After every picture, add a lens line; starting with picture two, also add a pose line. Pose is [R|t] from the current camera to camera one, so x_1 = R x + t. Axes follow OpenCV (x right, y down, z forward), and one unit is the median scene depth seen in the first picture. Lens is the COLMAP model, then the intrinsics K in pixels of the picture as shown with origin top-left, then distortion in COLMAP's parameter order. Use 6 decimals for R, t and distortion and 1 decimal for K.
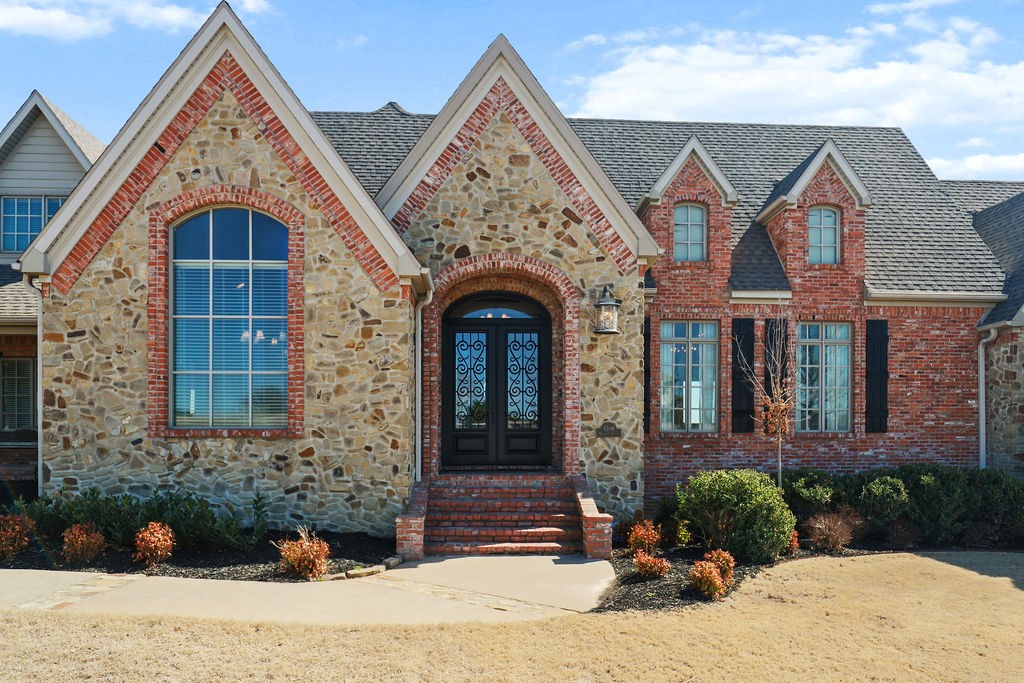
lens RADIAL K [[666.8, 0, 512.0], [0, 666.8, 341.5], [0, 0, 1]] dist [-0.003544, -0.001151]
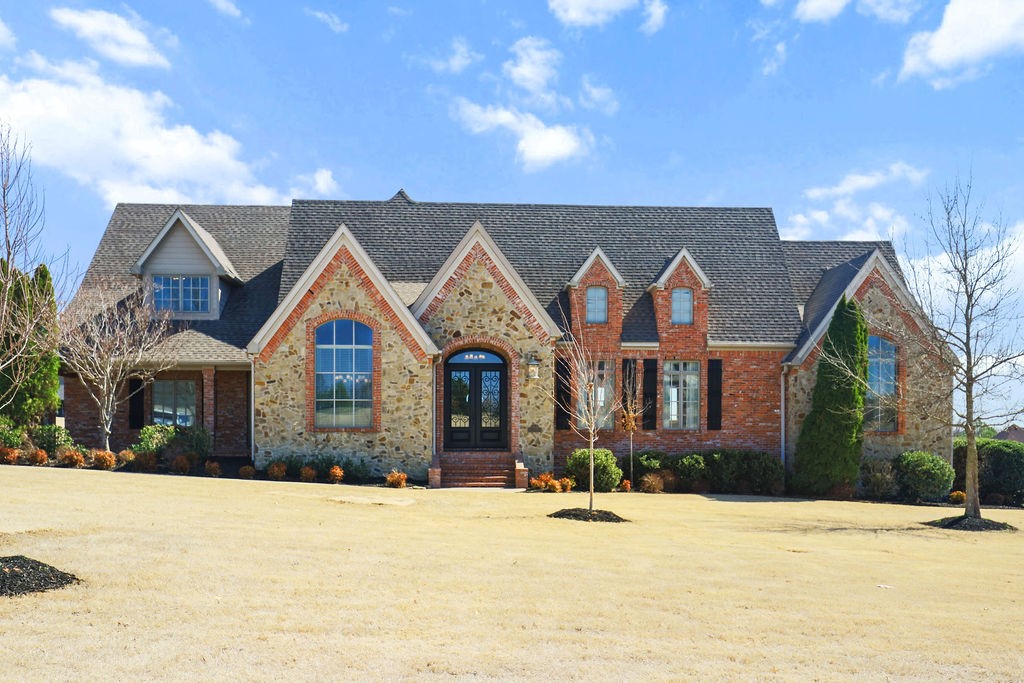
lens RADIAL K [[978.6, 0, 512.0], [0, 978.6, 341.5], [0, 0, 1]] dist [0.003309, 0.000114]
pose [[0.999959, 0.003346, 0.008473, 0.057872], [-0.003764, 0.998751, 0.049825, -0.251765], [-0.008296, -0.049855, 0.998722, -1.762139]]
